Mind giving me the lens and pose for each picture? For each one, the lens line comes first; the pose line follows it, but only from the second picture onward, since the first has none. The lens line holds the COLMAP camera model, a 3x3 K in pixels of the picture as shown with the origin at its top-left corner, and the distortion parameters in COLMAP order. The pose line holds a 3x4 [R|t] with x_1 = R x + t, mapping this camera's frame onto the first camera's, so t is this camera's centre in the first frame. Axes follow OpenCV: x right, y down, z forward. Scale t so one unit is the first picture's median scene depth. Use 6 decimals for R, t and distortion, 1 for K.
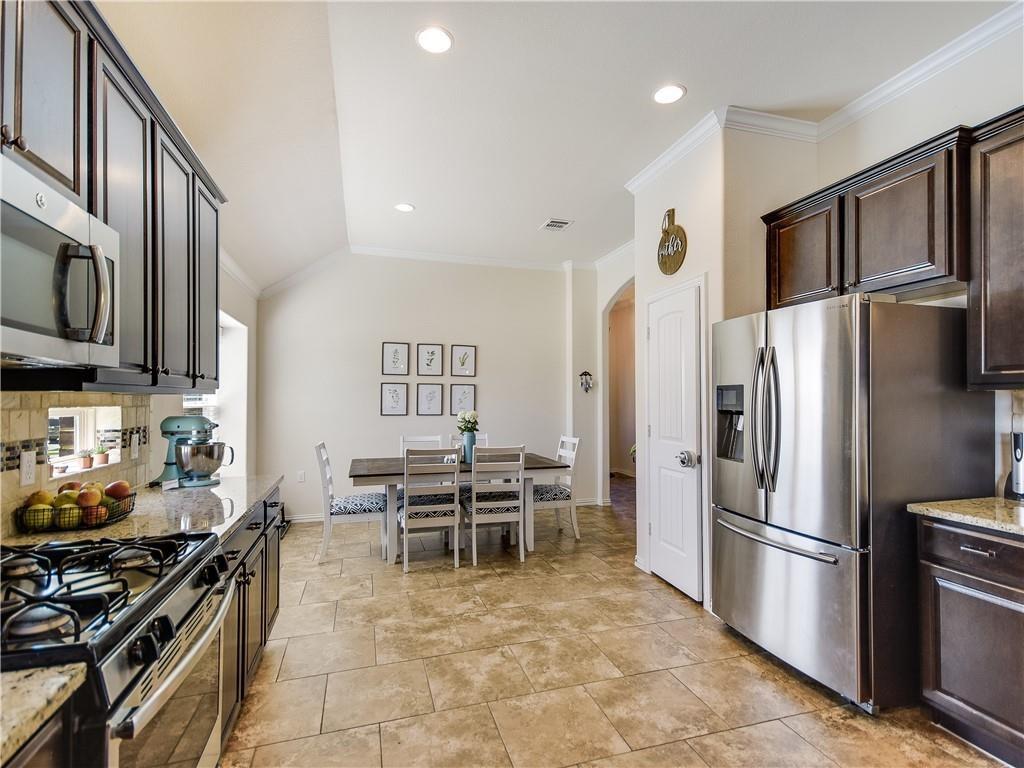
lens RADIAL K [[498.2, 0, 512.0], [0, 498.2, 384.0], [0, 0, 1]] dist [-0.000312, 0.000037]
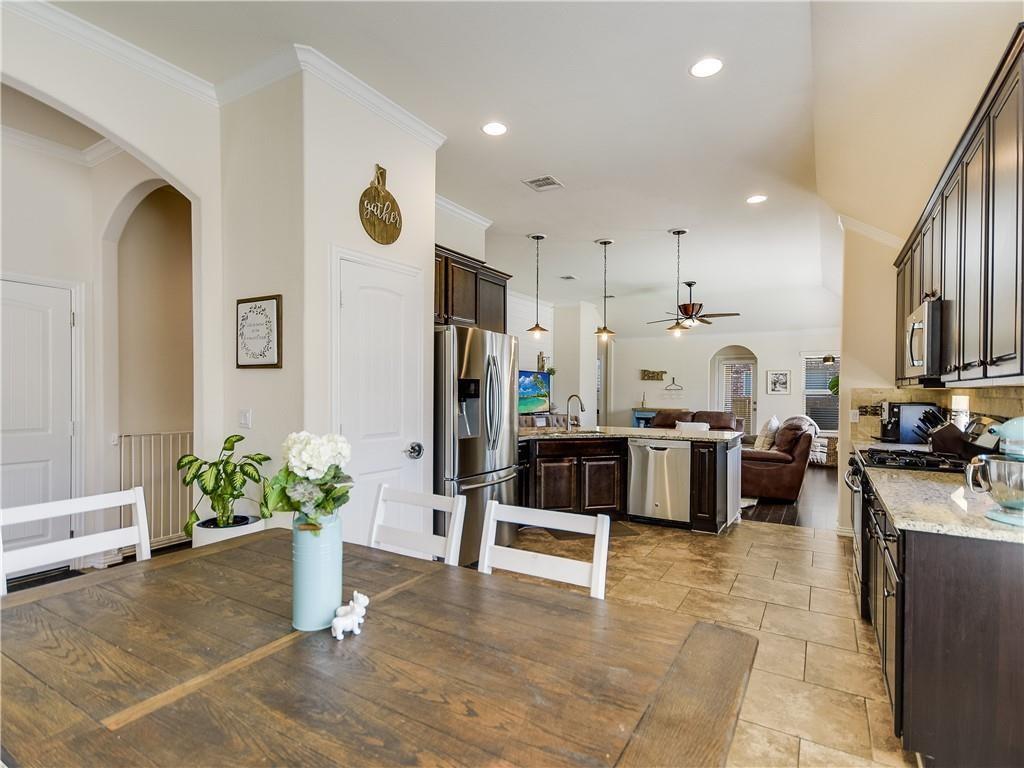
lens RADIAL K [[522.9, 0, 512.0], [0, 522.9, 384.0], [0, 0, 1]] dist [0.035262, 0.000159]
pose [[-0.675465, -0.003776, 0.737382, -0.511606], [-0.034940, 0.999028, -0.026890, 0.039250], [-0.736564, -0.043928, -0.674940, 1.462698]]
